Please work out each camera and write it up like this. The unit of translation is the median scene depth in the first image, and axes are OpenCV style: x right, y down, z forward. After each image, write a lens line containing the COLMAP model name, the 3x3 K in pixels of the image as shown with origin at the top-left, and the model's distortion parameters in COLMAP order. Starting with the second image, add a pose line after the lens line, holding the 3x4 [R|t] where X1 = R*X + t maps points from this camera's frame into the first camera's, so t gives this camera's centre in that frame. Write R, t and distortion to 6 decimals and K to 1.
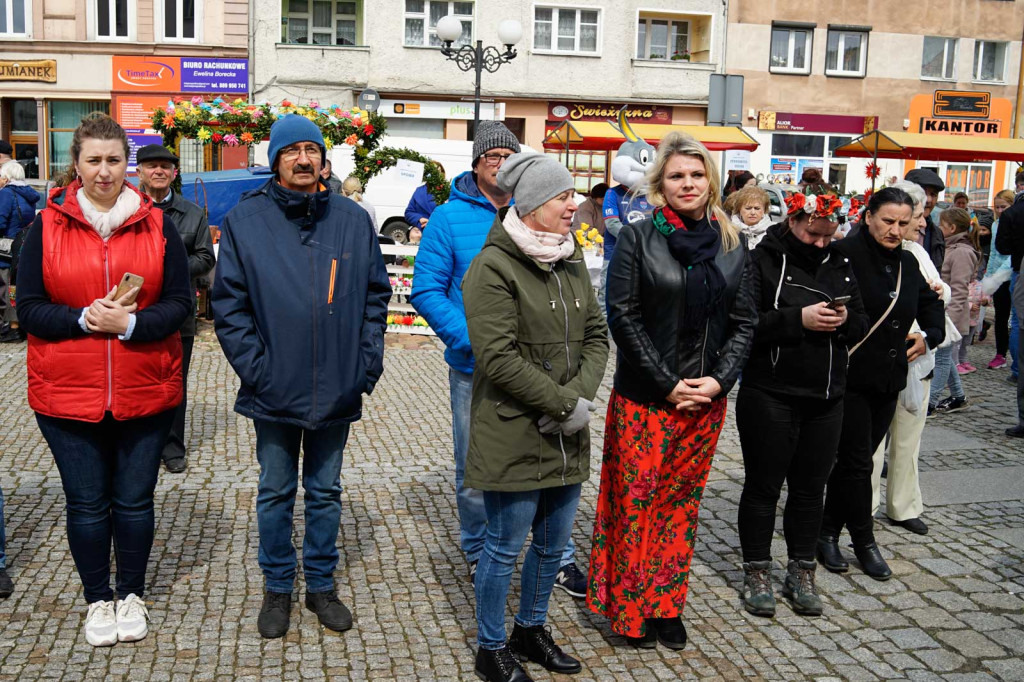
lens RADIAL K [[1075.7, 0, 458.1], [0, 1075.7, 339.4], [0, 0, 1]] dist [-0.106631, 0.098014]
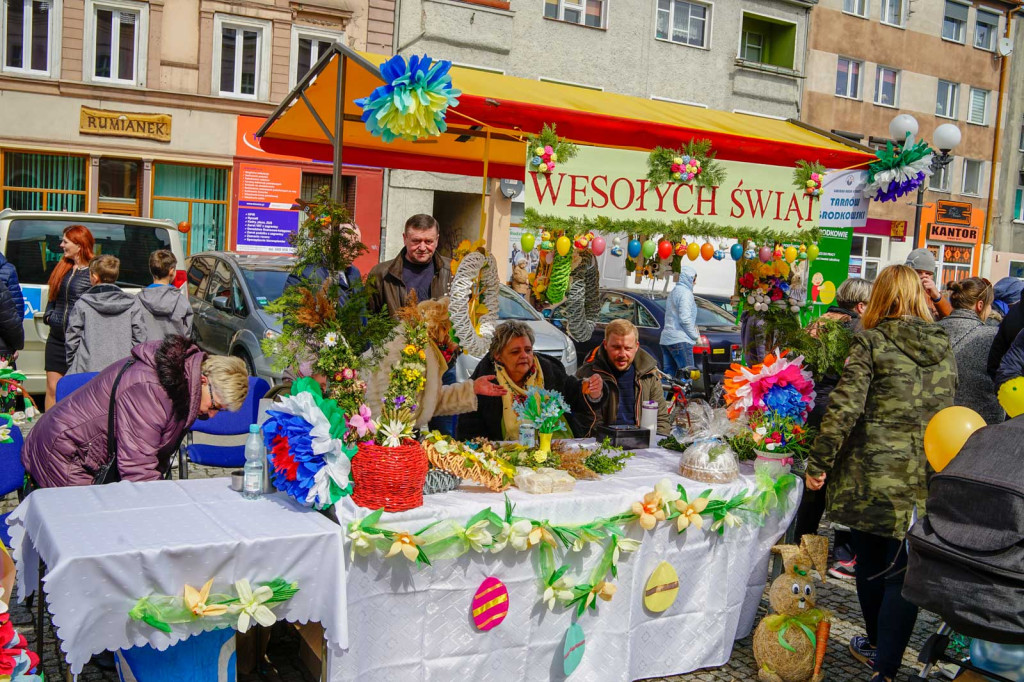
lens RADIAL K [[982.9, 0, 509.5], [0, 982.9, 343.0], [0, 0, 1]] dist [-0.105395, 0.095932]
pose [[0.945595, 0.000298, 0.325345, -0.365744], [0.019497, 0.998151, -0.057579, -0.035124], [-0.324760, 0.060790, 0.943841, 0.198236]]
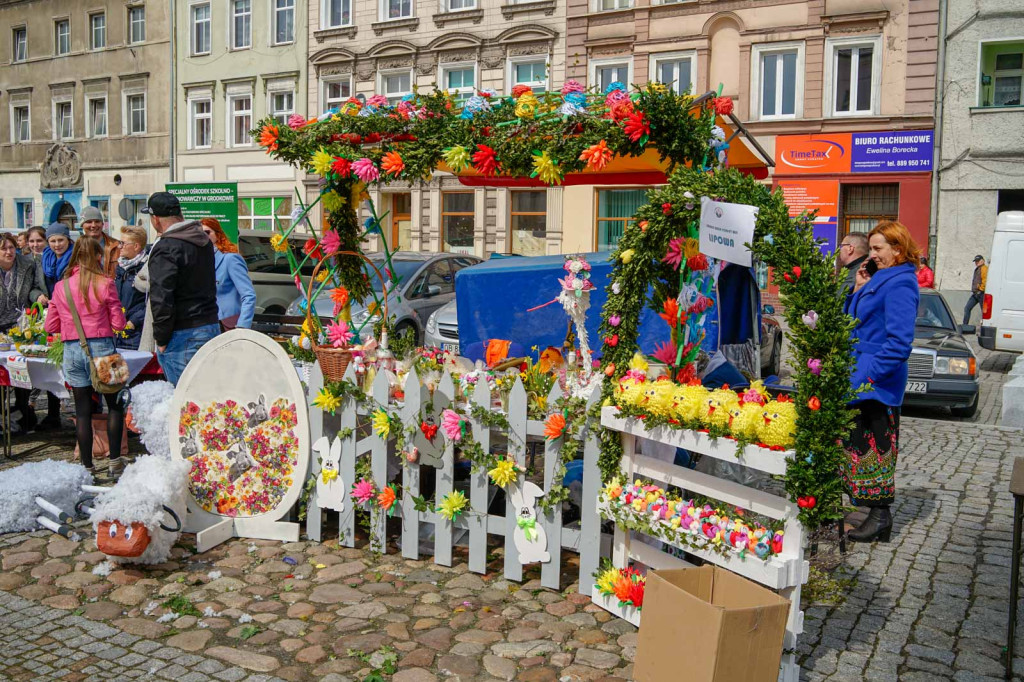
lens RADIAL K [[982.9, 0, 509.5], [0, 982.9, 343.0], [0, 0, 1]] dist [-0.105395, 0.095932]
pose [[0.764113, 0.050919, -0.643070, 0.038877], [-0.103706, 0.993610, -0.044551, -0.032506], [0.636692, 0.100732, 0.764510, 0.237952]]
